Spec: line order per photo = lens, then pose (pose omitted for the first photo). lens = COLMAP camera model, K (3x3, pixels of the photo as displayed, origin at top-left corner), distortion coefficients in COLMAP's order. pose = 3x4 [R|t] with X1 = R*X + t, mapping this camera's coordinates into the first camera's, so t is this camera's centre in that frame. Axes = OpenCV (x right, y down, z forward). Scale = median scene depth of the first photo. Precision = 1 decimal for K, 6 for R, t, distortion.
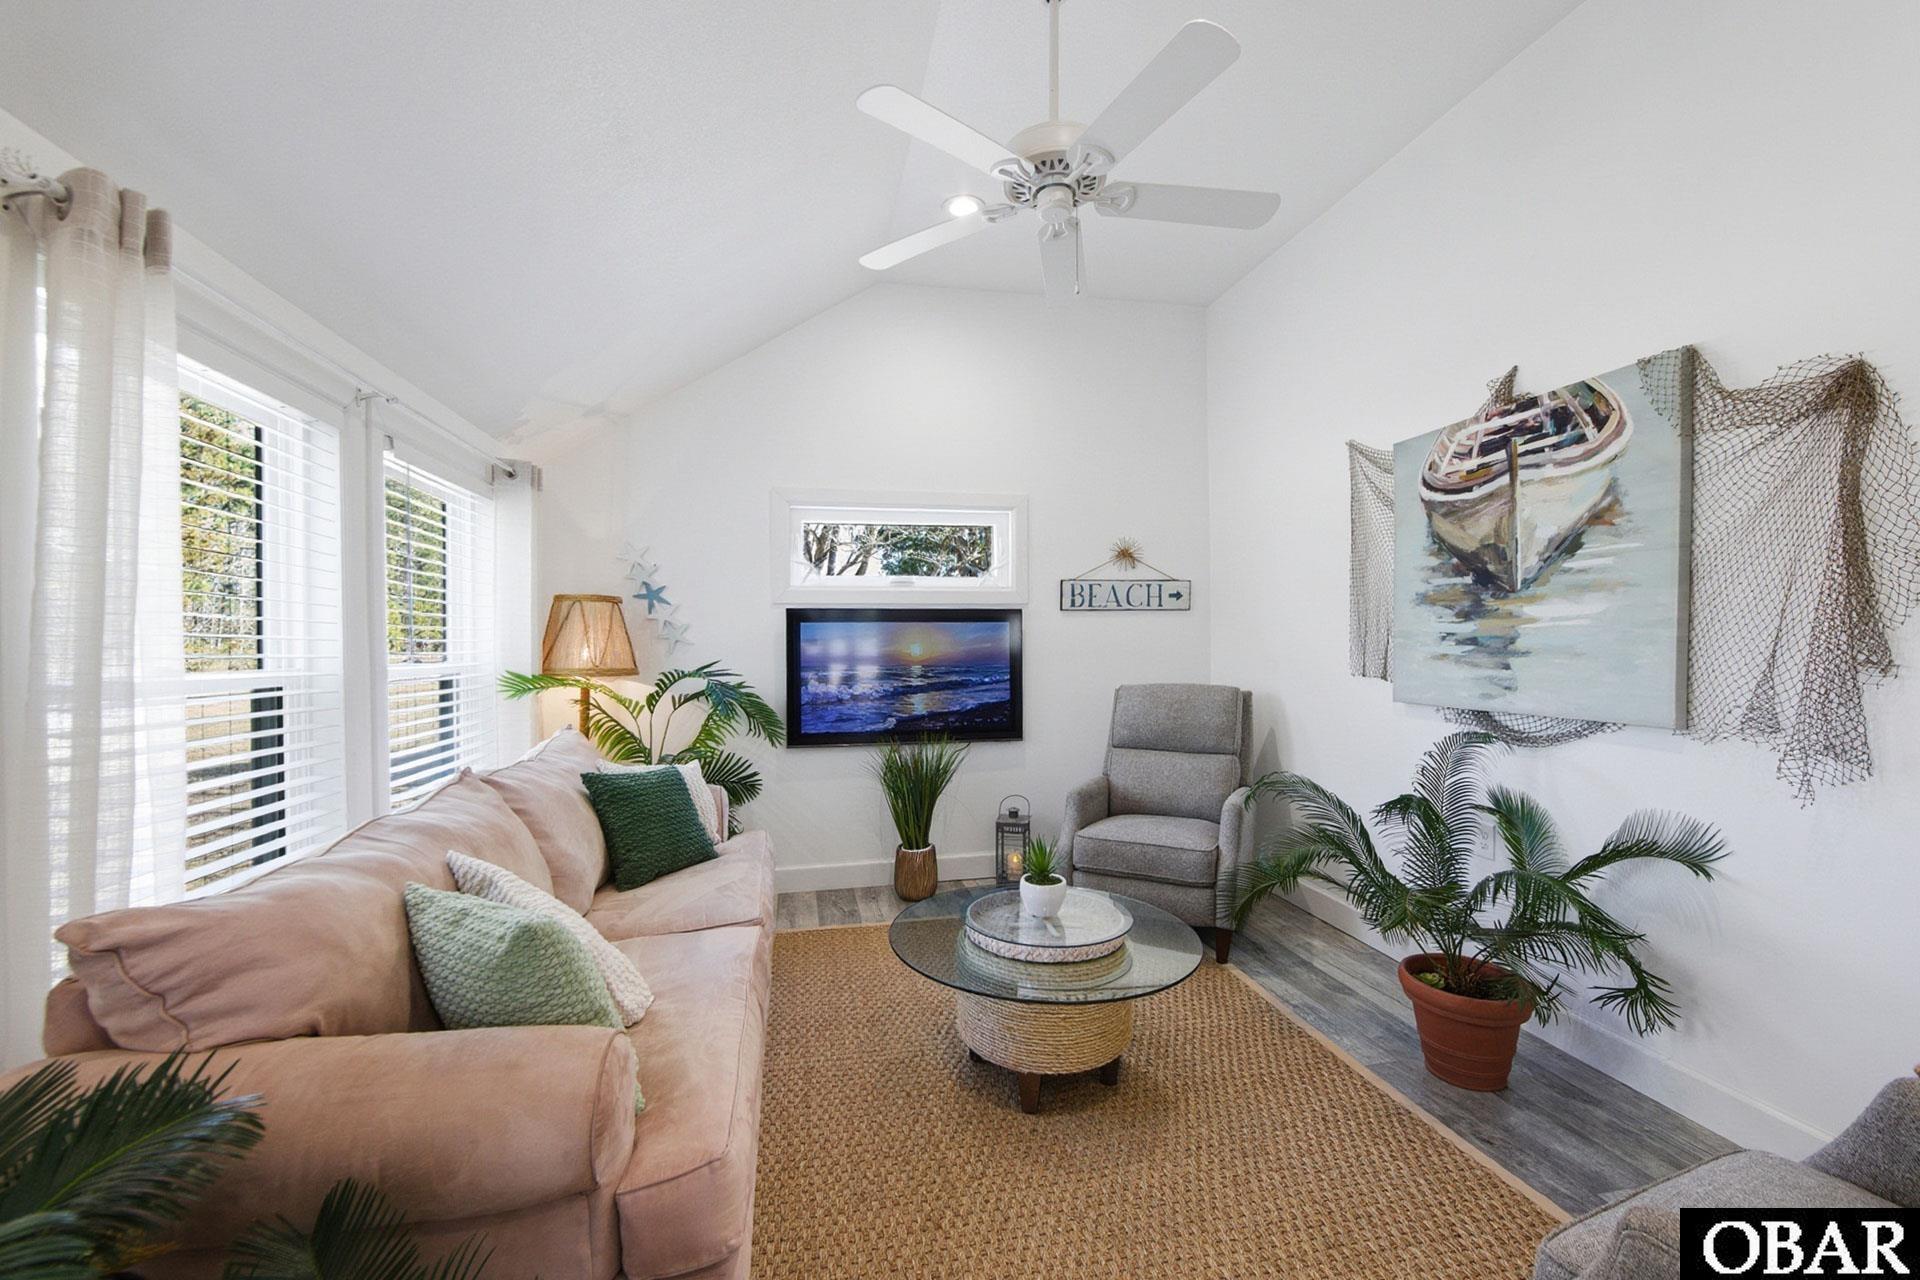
lens RADIAL K [[764.1, 0, 956.5], [0, 764.1, 650.7], [0, 0, 1]] dist [0.000830, -0.000252]
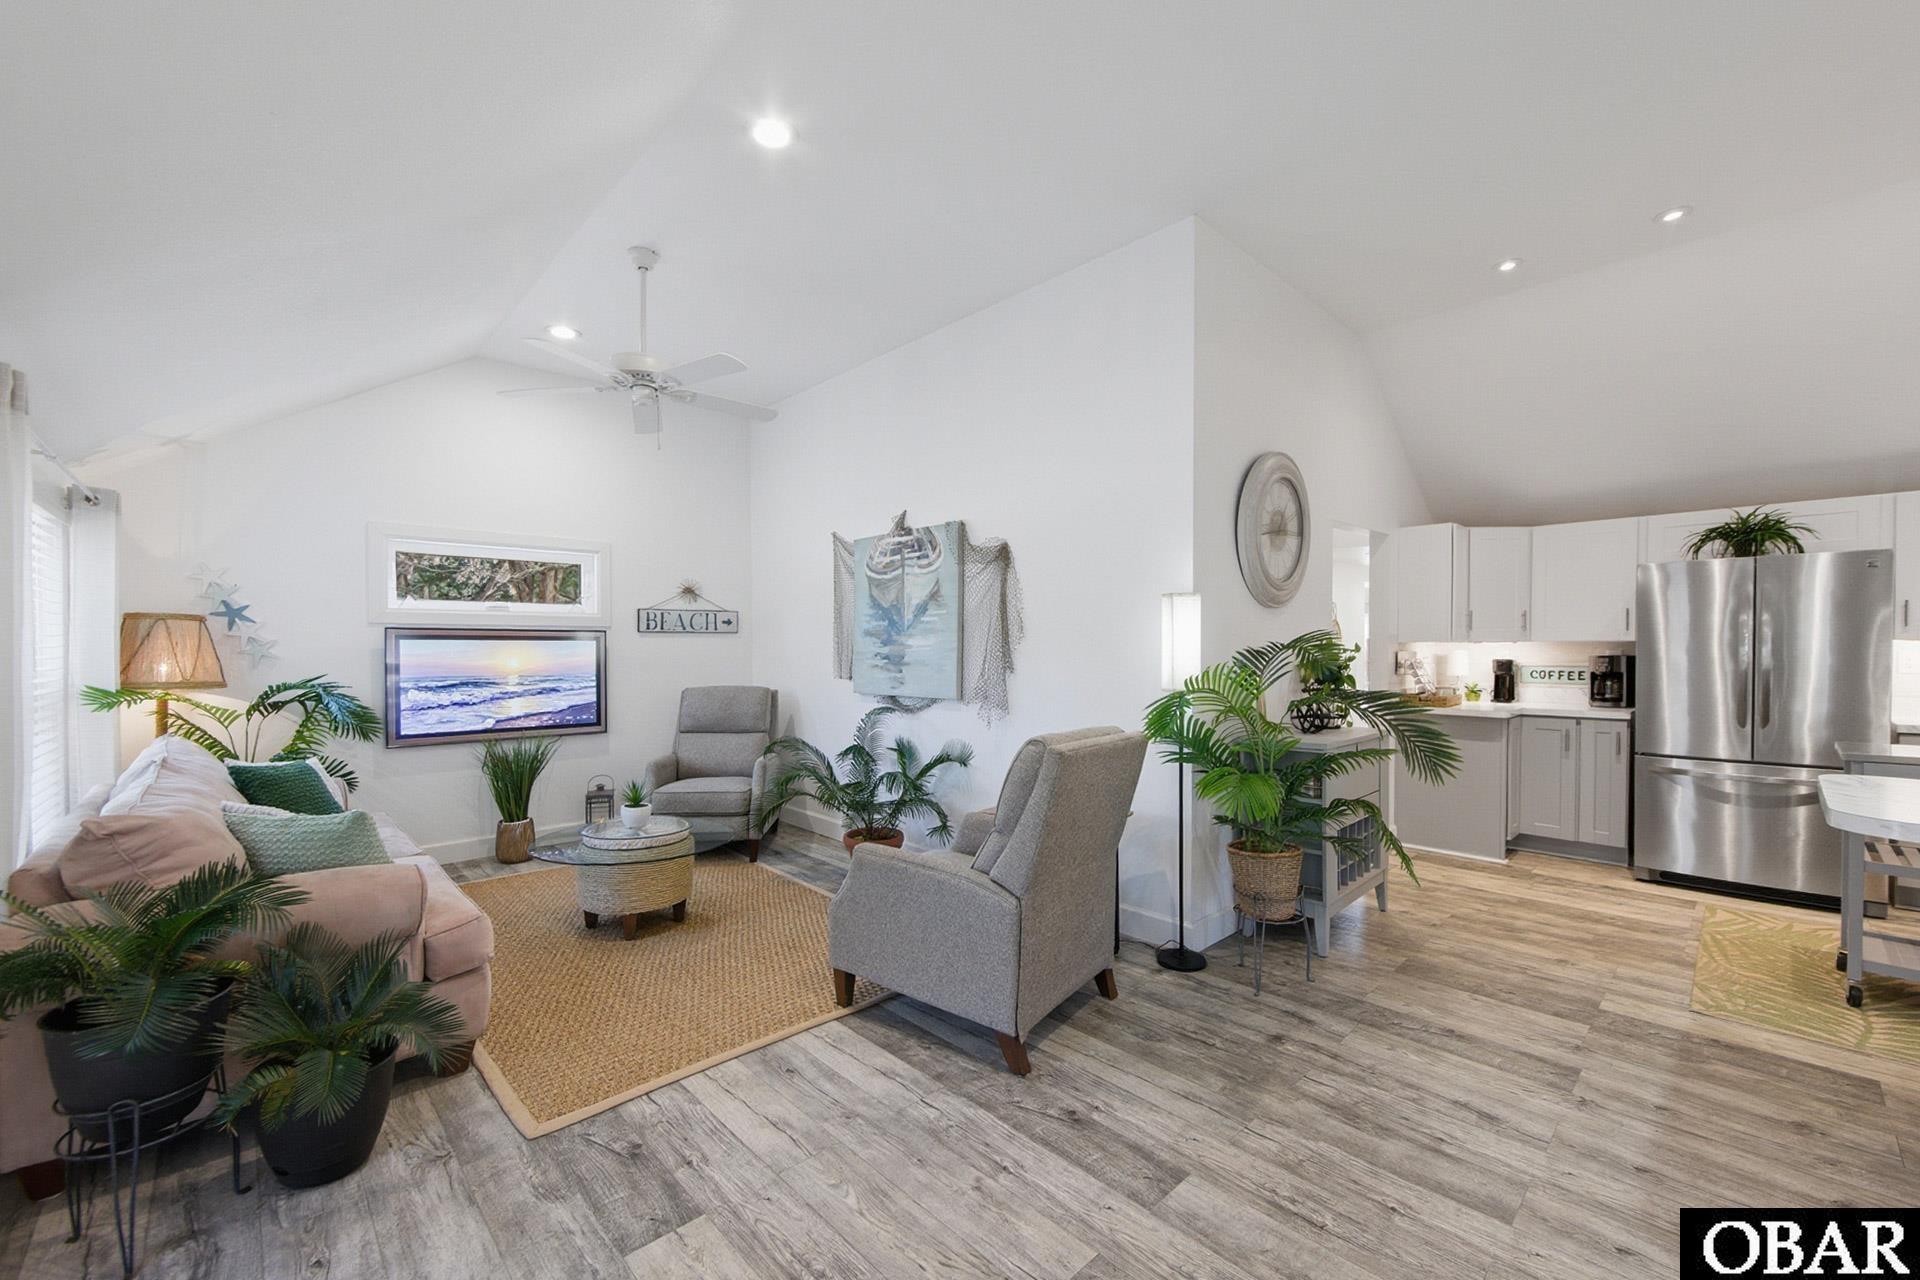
lens RADIAL K [[764.1, 0, 960.0], [0, 764.1, 659.4], [0, 0, 1]] dist [0.000830, -0.000252]
pose [[0.849142, -0.002097, 0.528160, -0.134829], [0.001800, 0.999998, 0.001077, -0.009558], [-0.528161, 0.000037, 0.849144, -0.626206]]
